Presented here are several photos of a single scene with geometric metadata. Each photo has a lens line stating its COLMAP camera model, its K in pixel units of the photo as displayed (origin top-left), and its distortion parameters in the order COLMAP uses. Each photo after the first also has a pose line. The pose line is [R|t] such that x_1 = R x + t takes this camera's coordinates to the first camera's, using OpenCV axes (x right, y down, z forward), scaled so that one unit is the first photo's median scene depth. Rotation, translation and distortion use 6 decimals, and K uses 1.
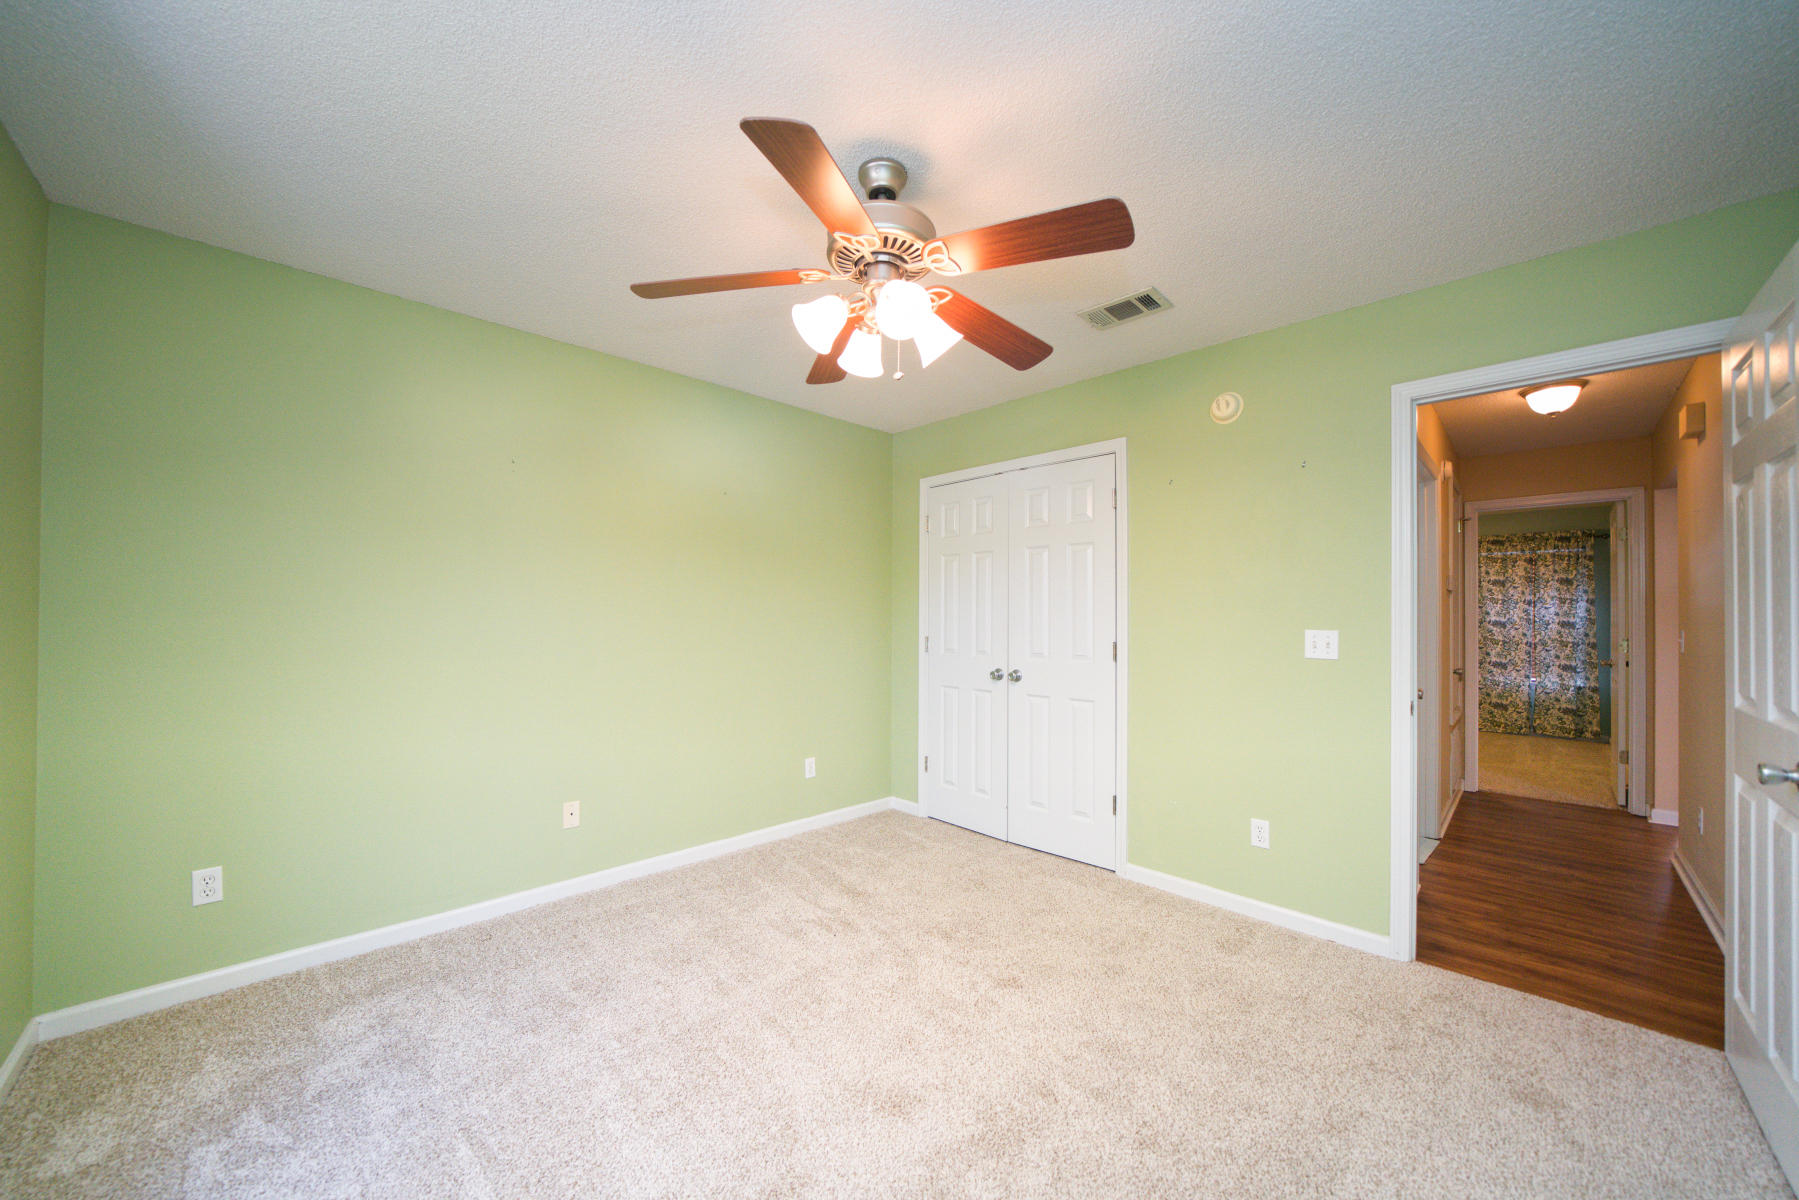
lens RADIAL K [[640.1, 0, 919.4], [0, 640.1, 607.2], [0, 0, 1]] dist [-0.015809, 0.000630]
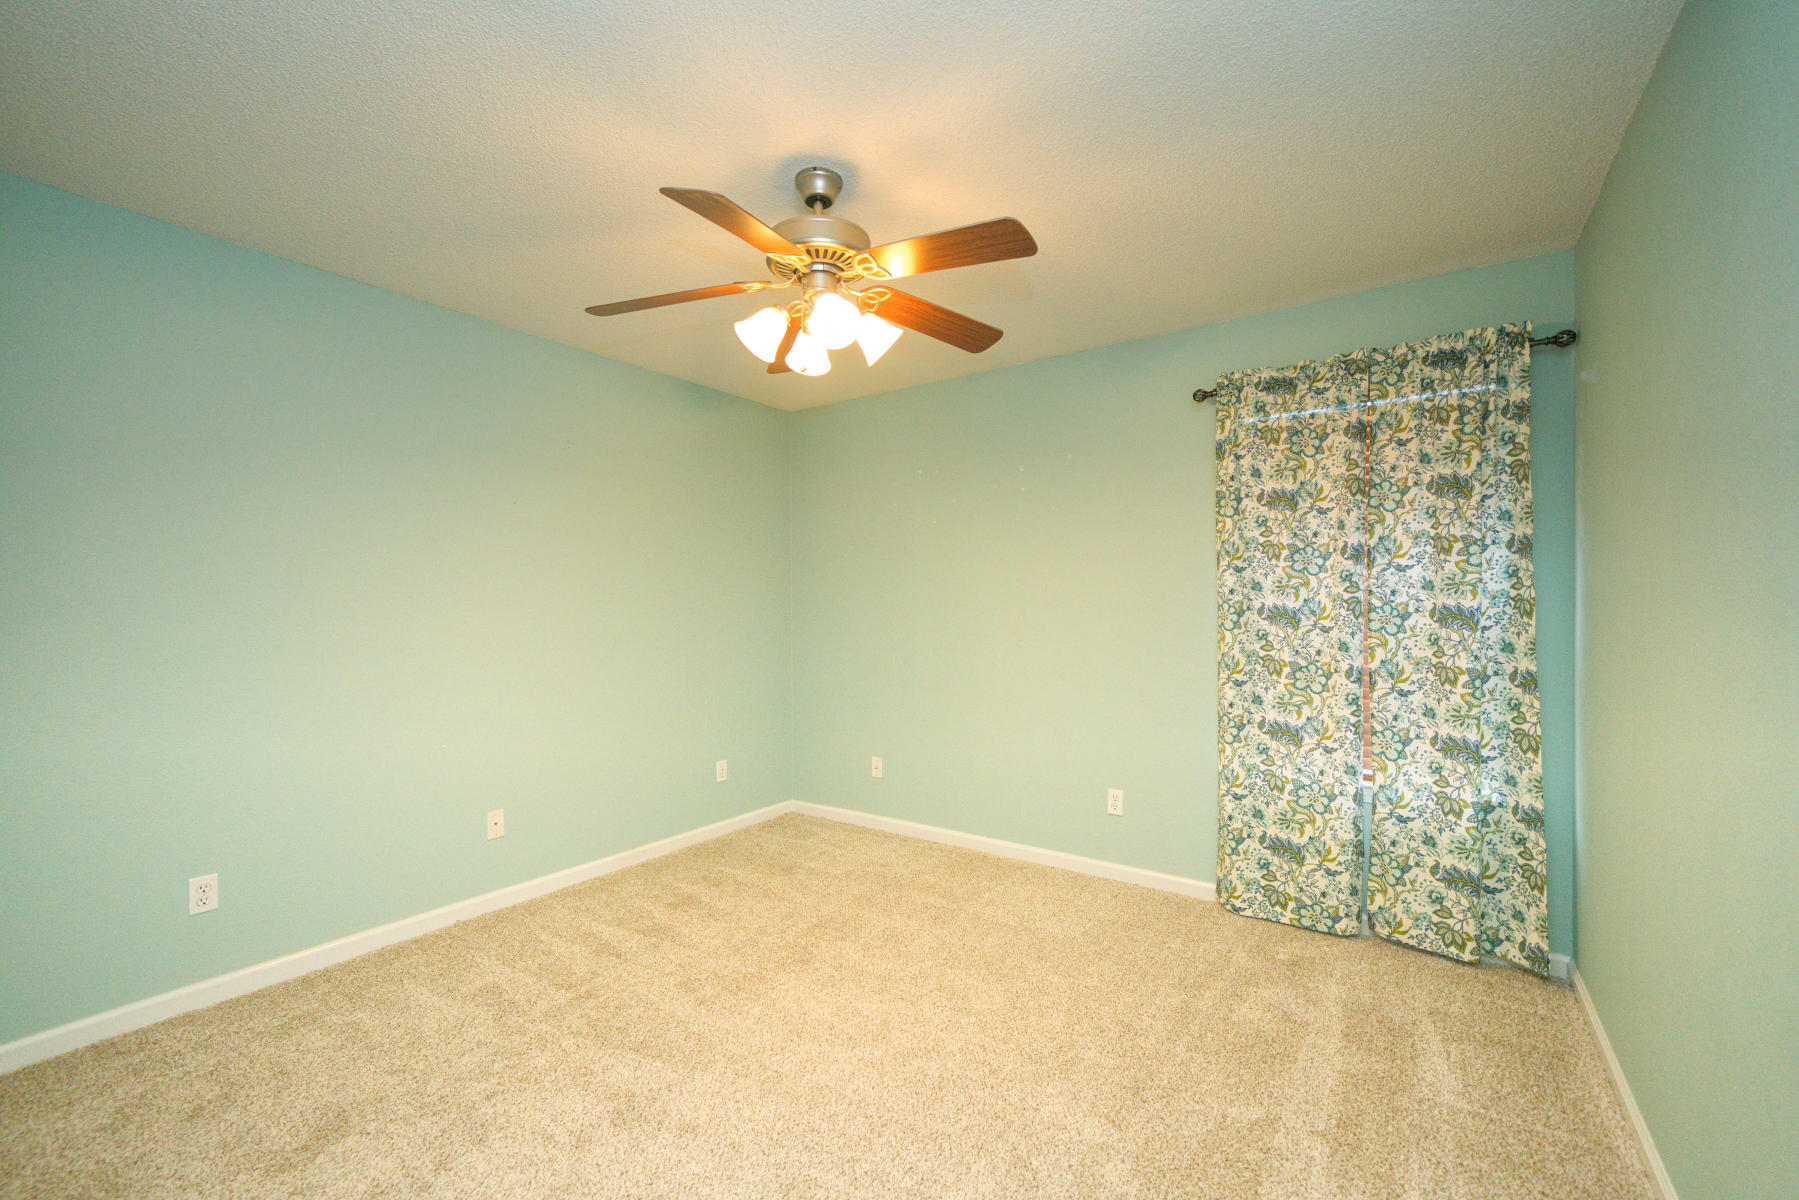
lens RADIAL K [[771.2, 0, 888.3], [0, 771.2, 605.6], [0, 0, 1]] dist [0.001130, -0.000497]
pose [[0.986317, -0.003884, 0.164814, 0.656753], [0.002706, 0.999969, 0.007370, 0.017602], [-0.164838, -0.006823, 0.986297, 0.638666]]
